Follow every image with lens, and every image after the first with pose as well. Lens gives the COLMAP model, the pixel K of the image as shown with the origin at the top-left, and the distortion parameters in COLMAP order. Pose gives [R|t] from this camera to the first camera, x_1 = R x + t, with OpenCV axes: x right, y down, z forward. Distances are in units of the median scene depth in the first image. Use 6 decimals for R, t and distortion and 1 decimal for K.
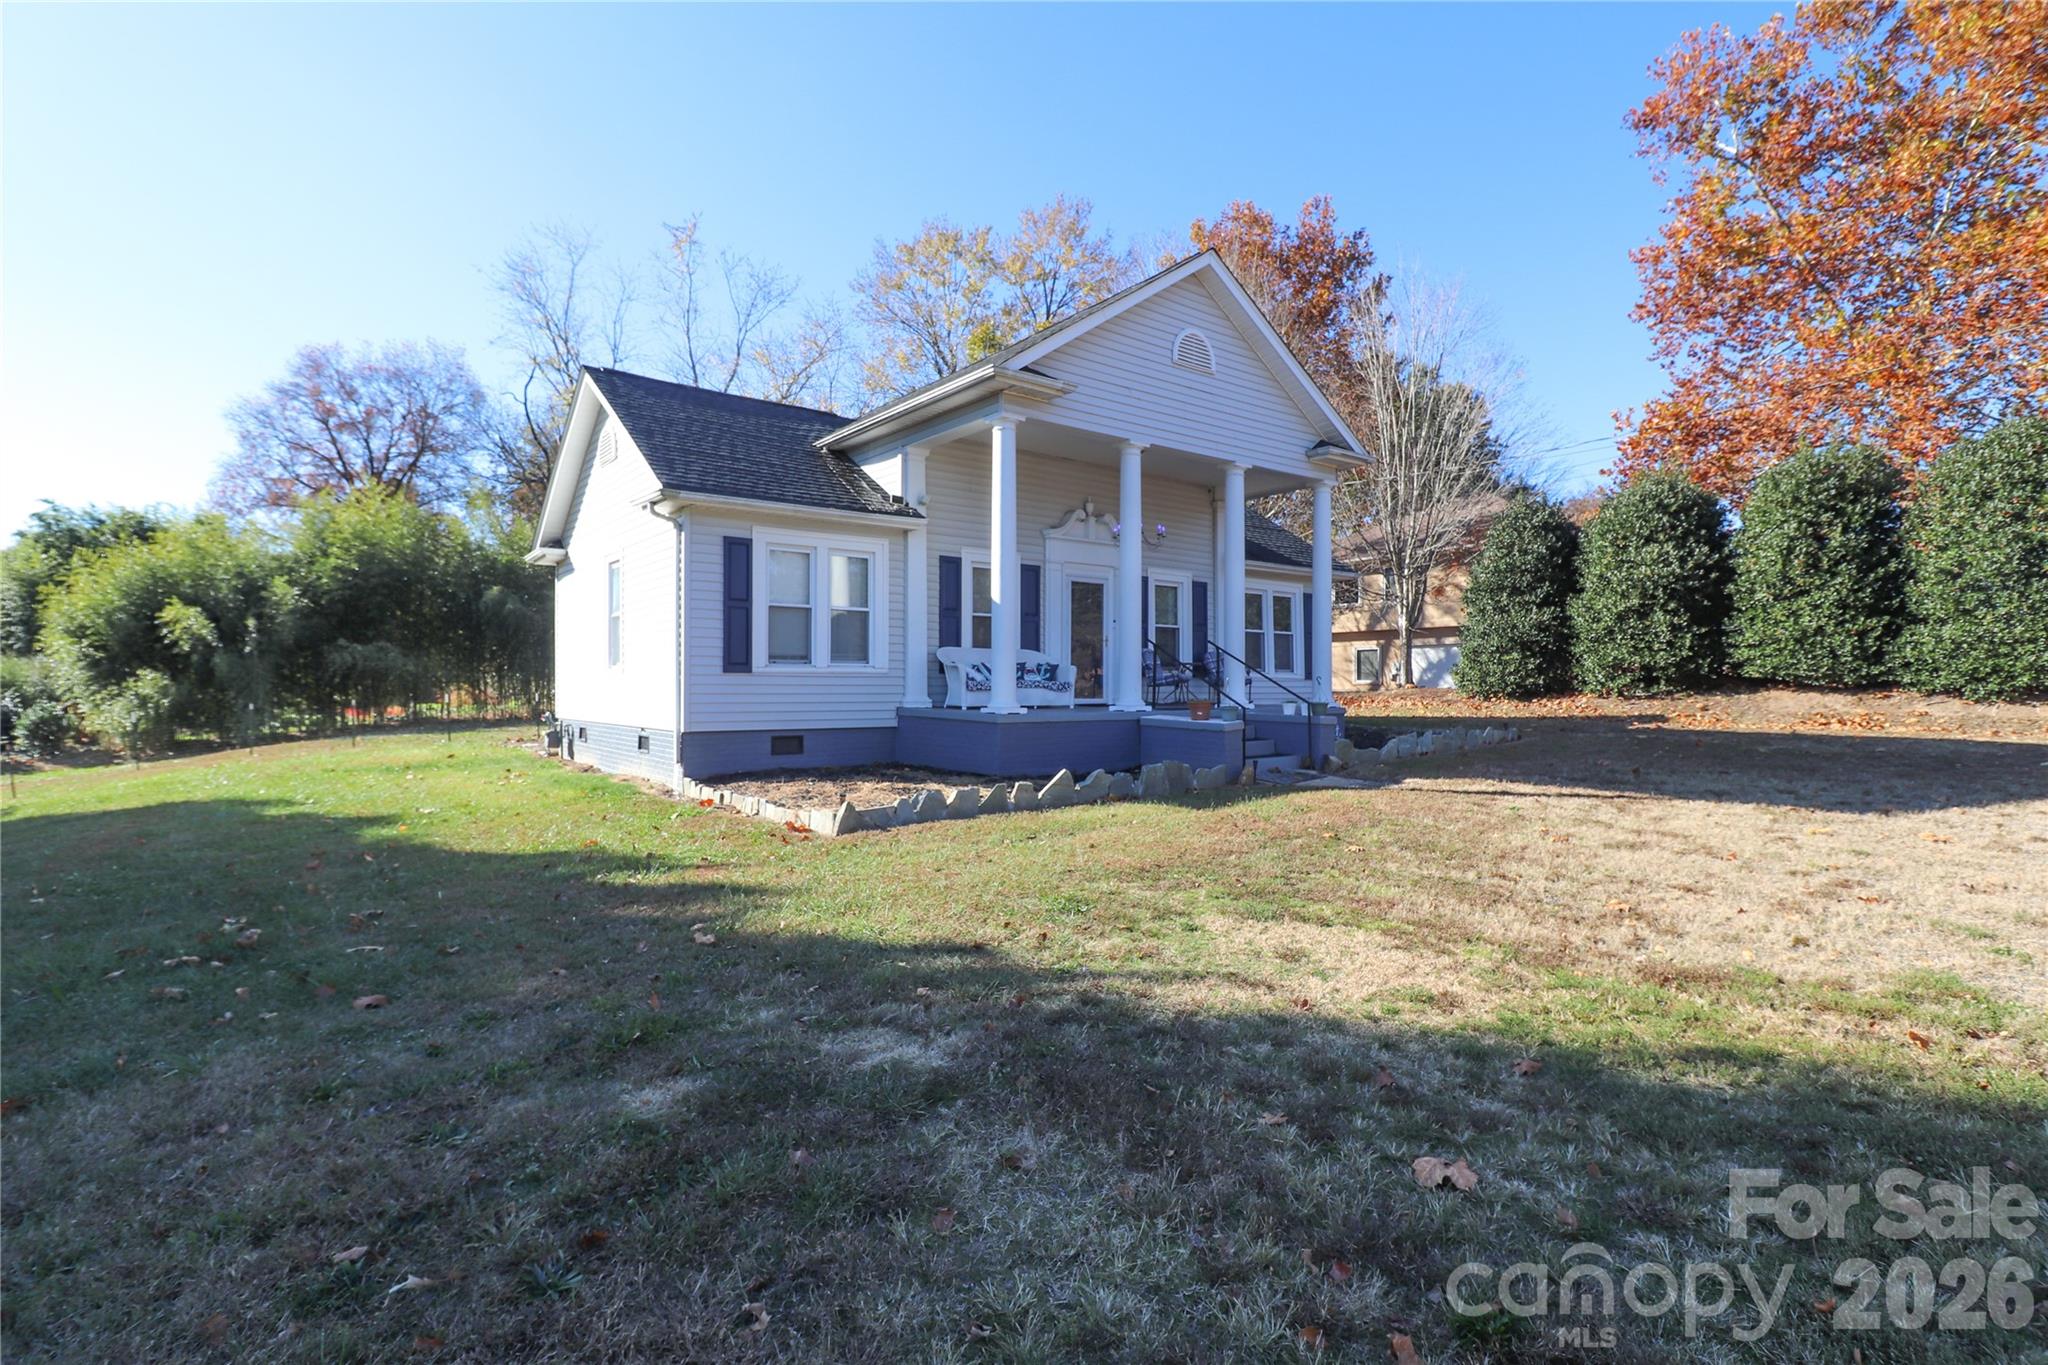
lens RADIAL K [[959.7, 0, 1024.9], [0, 959.7, 680.9], [0, 0, 1]] dist [-0.001960, -0.000179]
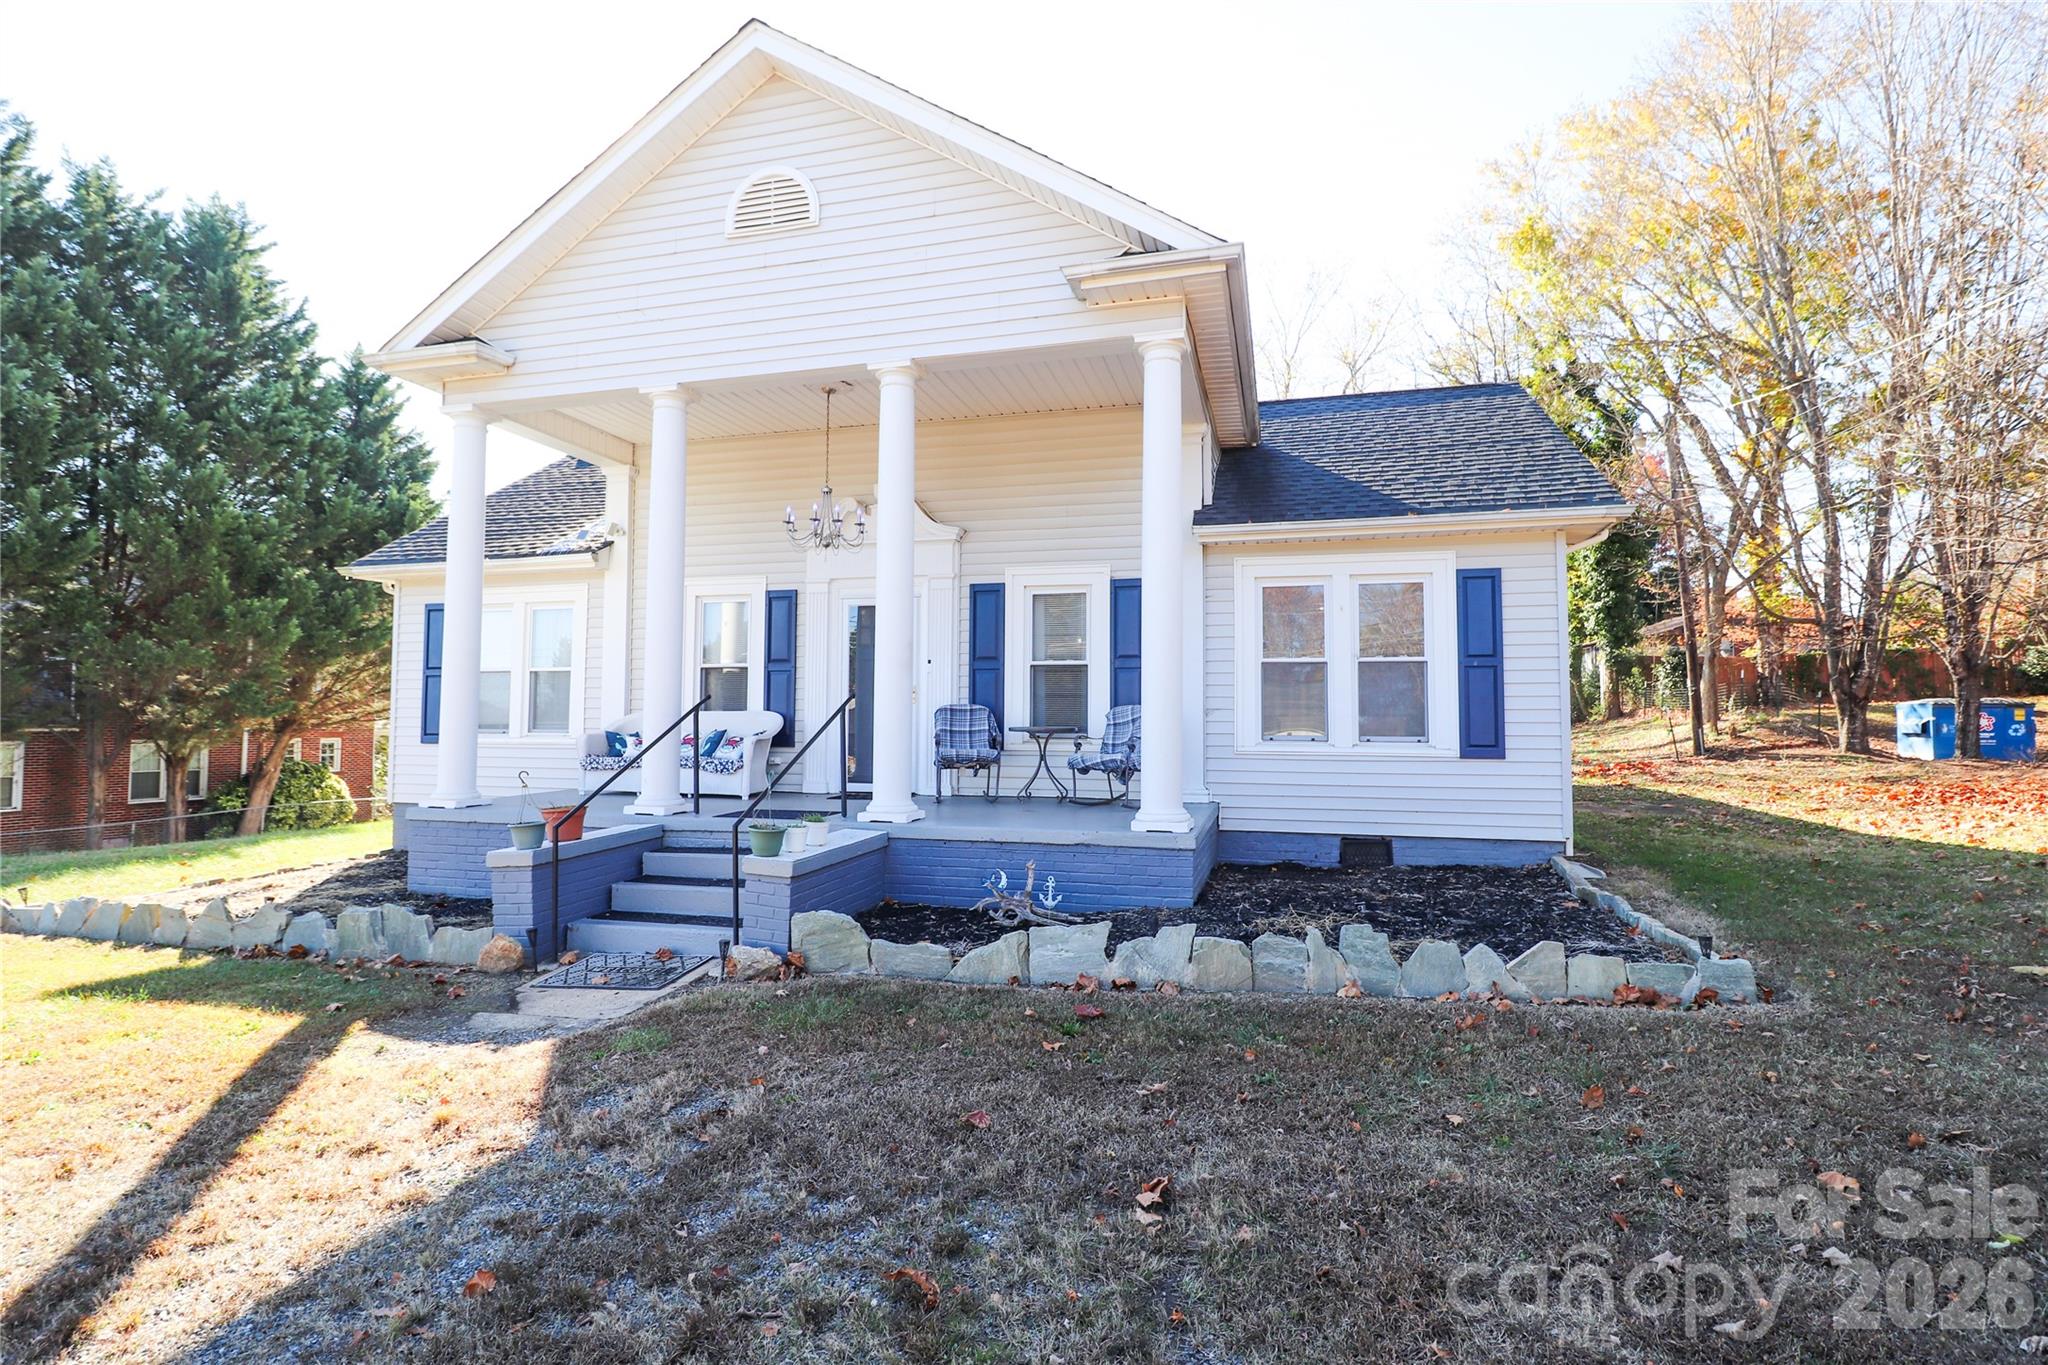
lens RADIAL K [[959.7, 0, 1024.5], [0, 959.7, 683.5], [0, 0, 1]] dist [-0.001960, -0.000179]
pose [[0.616753, -0.040297, -0.786125, 0.721158], [0.000779, 0.998720, -0.050583, -0.017087], [0.787157, 0.030585, 0.615994, 0.763039]]
